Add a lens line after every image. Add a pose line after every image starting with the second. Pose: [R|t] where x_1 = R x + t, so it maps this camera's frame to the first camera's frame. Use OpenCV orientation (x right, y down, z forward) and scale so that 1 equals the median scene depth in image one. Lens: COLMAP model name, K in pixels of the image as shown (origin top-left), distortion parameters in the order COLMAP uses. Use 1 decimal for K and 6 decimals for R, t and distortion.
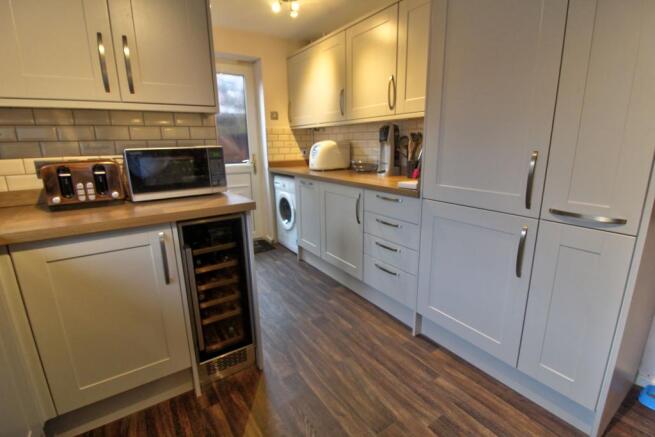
lens RADIAL K [[303.5, 0, 333.5], [0, 303.5, 215.2], [0, 0, 1]] dist [-0.015482, -0.001039]
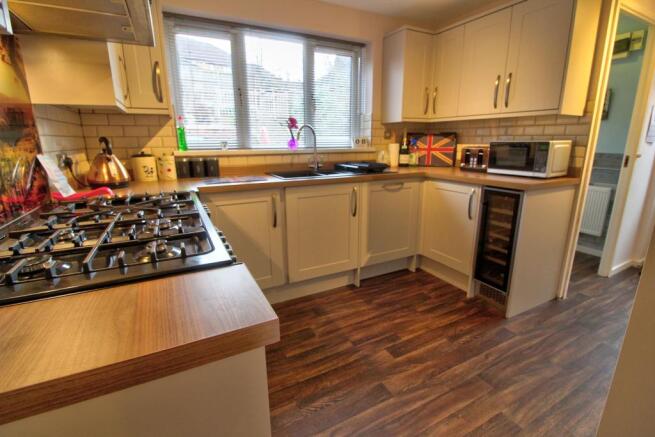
lens RADIAL K [[303.5, 0, 329.5], [0, 303.5, 217.4], [0, 0, 1]] dist [-0.015482, -0.001039]
pose [[-0.113759, 0.263631, -0.957892, 1.122638], [-0.225173, 0.932220, 0.283307, -0.088031], [0.967655, 0.247920, -0.046686, 0.274568]]
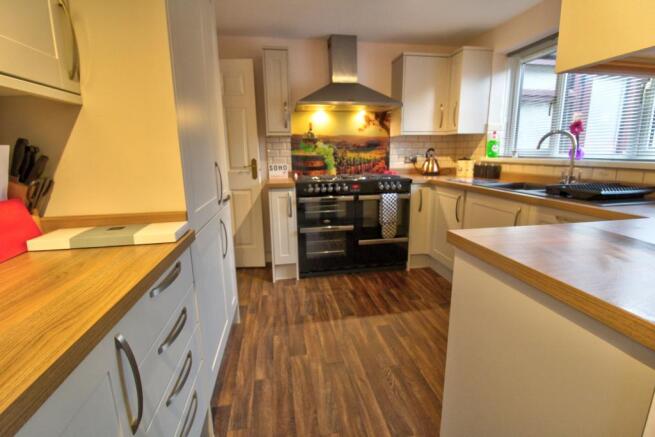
lens RADIAL K [[303.5, 0, 334.3], [0, 303.5, 218.2], [0, 0, 1]] dist [-0.015482, -0.001039]
pose [[-0.914597, -0.059247, 0.400002, -0.303521], [0.119105, 0.905853, 0.406502, -0.394716], [-0.386427, 0.419428, -0.821434, 1.704941]]
